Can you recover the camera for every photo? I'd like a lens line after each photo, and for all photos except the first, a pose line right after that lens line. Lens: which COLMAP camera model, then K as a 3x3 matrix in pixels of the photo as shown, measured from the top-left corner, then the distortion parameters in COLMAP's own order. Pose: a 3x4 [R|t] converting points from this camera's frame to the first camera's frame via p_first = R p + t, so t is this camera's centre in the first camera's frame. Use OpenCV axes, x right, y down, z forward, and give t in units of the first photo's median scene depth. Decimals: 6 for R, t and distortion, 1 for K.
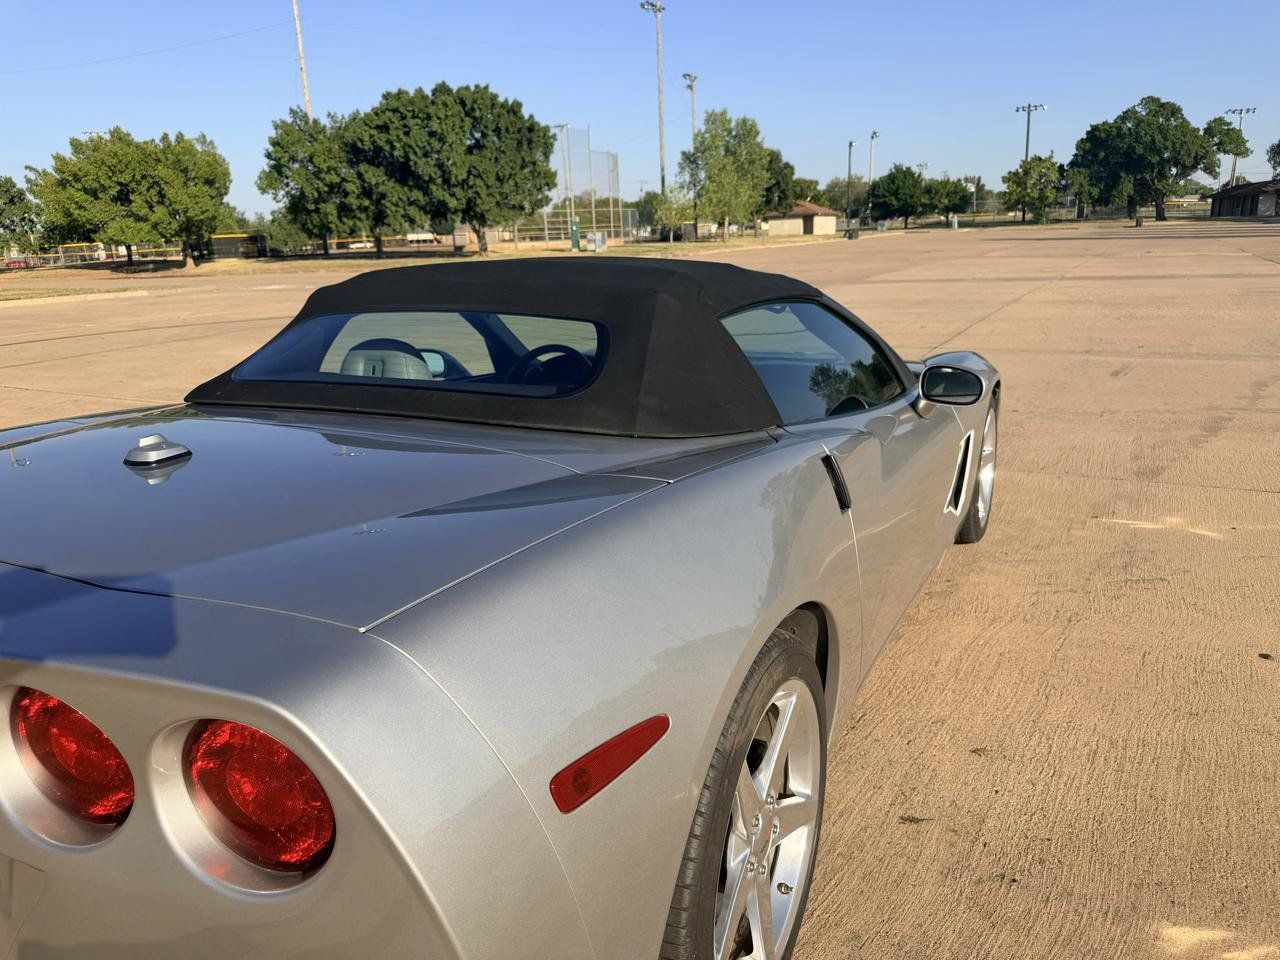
lens RADIAL K [[915.9, 0, 635.5], [0, 915.9, 485.1], [0, 0, 1]] dist [0.012475, -0.021282]
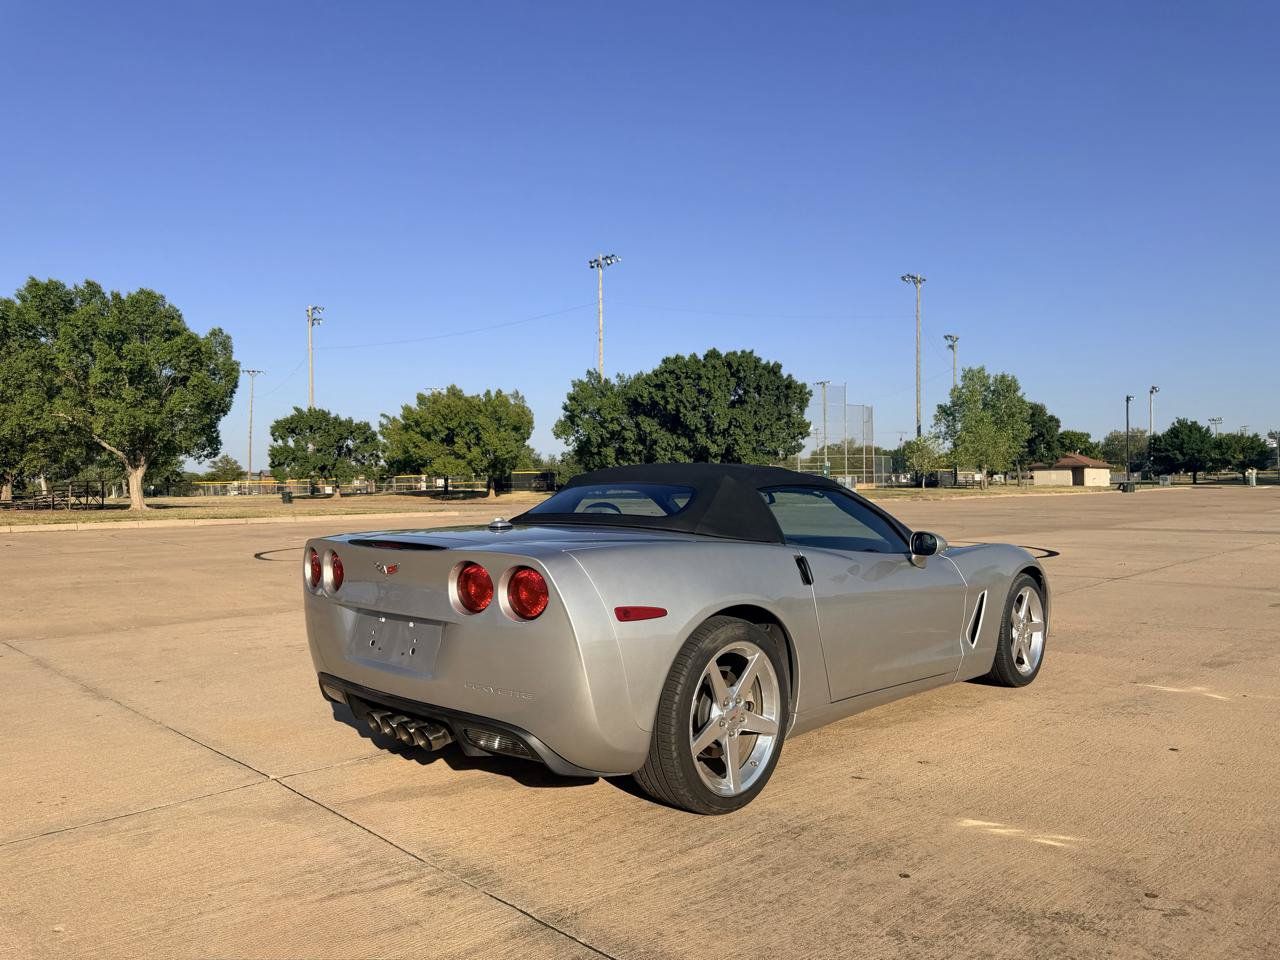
lens RADIAL K [[902.8, 0, 633.1], [0, 902.8, 481.2], [0, 0, 1]] dist [0.119126, -0.196832]
pose [[0.959106, 0.028182, -0.281641, 0.017177], [-0.100718, 0.963886, -0.246536, 0.012560], [0.264522, 0.264821, 0.927307, -0.038722]]
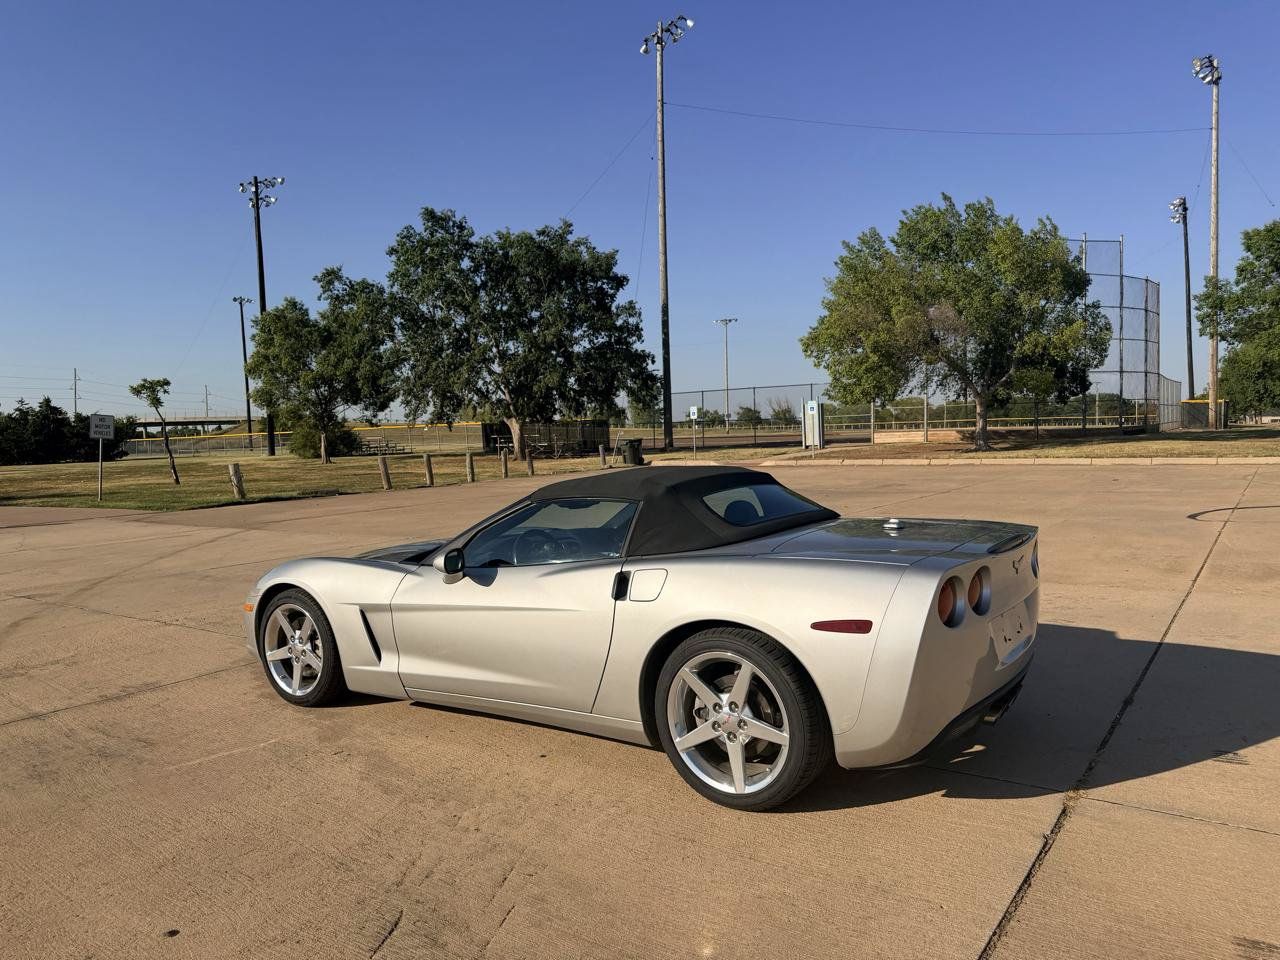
lens RADIAL K [[895.4, 0, 646.3], [0, 895.4, 481.7], [0, 0, 1]] dist [0.075139, -0.094244]
pose [[-0.118287, 0.096504, -0.988279, 0.080822], [-0.224957, 0.966785, 0.121330, -0.024337], [0.967162, 0.236672, -0.092649, 0.067816]]
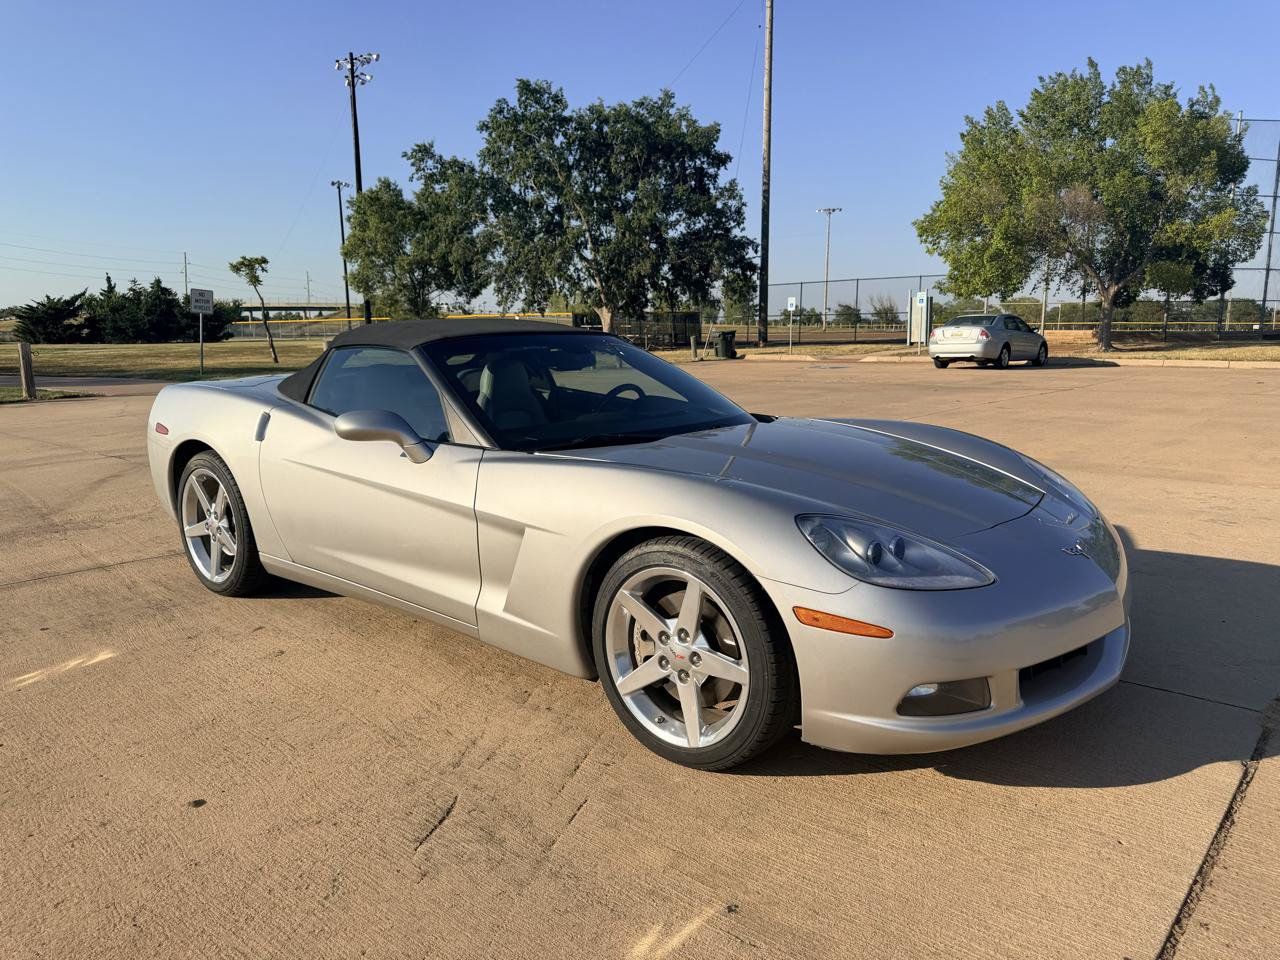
lens RADIAL K [[898.3, 0, 646.2], [0, 898.3, 480.6], [0, 0, 1]] dist [0.099783, -0.155166]
pose [[-0.218765, 0.198871, -0.955297, 0.071210], [-0.240159, 0.937922, 0.250251, -0.019156], [0.945762, 0.284169, -0.157424, 0.066713]]
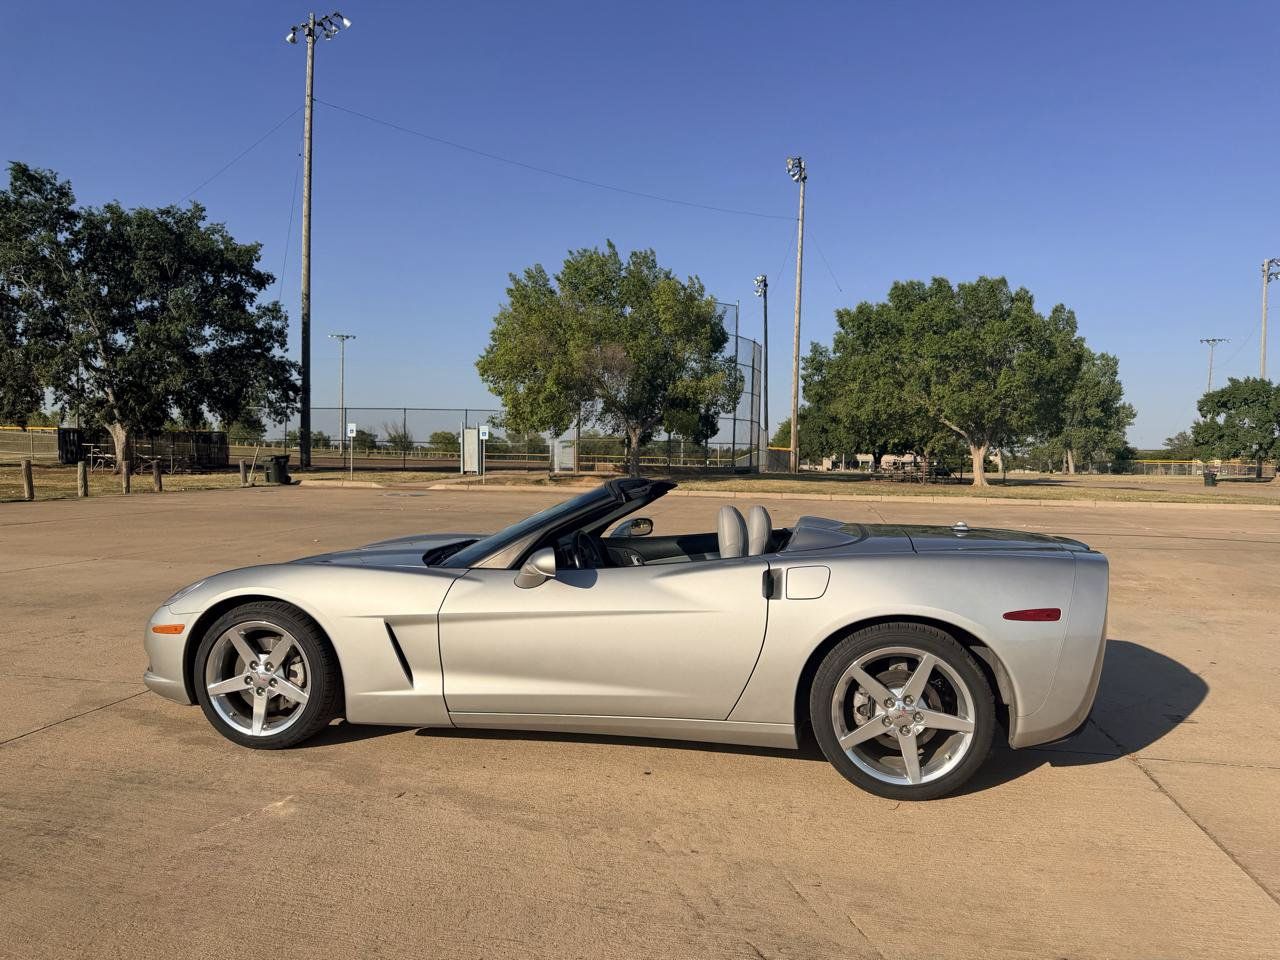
lens RADIAL K [[899.1, 0, 643.5], [0, 899.1, 481.9], [0, 0, 1]] dist [0.083228, -0.125340]
pose [[0.299257, 0.068152, -0.951735, 0.074395], [-0.278273, 0.960319, -0.018732, -0.011580], [0.912693, 0.270448, 0.306347, 0.031237]]
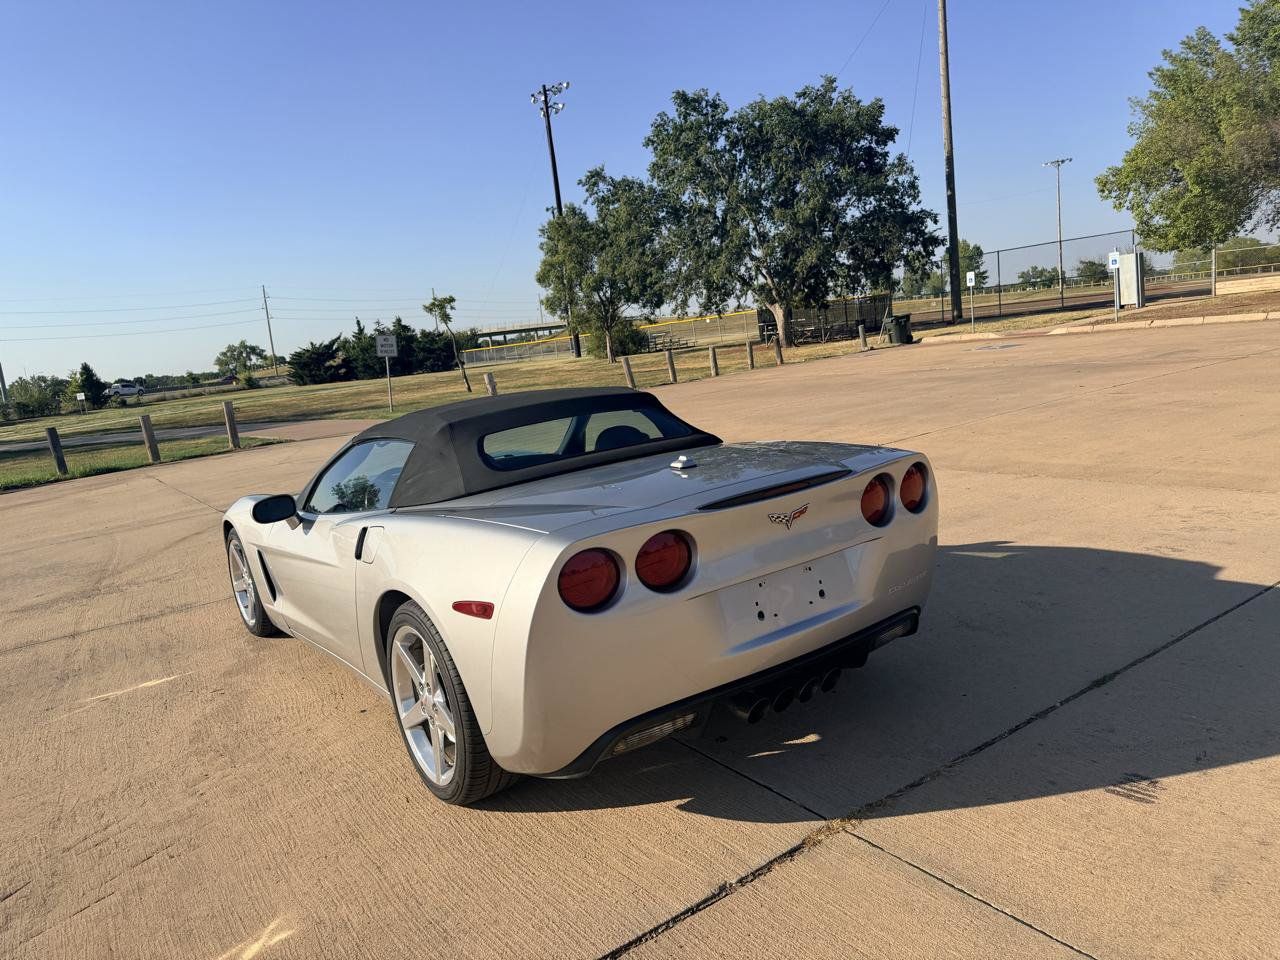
lens RADIAL K [[897.5, 0, 643.4], [0, 897.5, 478.1], [0, 0, 1]] dist [0.085828, -0.123724]
pose [[-0.441679, 0.223639, -0.868853, 0.058877], [-0.110508, 0.947498, 0.300058, -0.032489], [0.890341, 0.228544, -0.393776, 0.100971]]
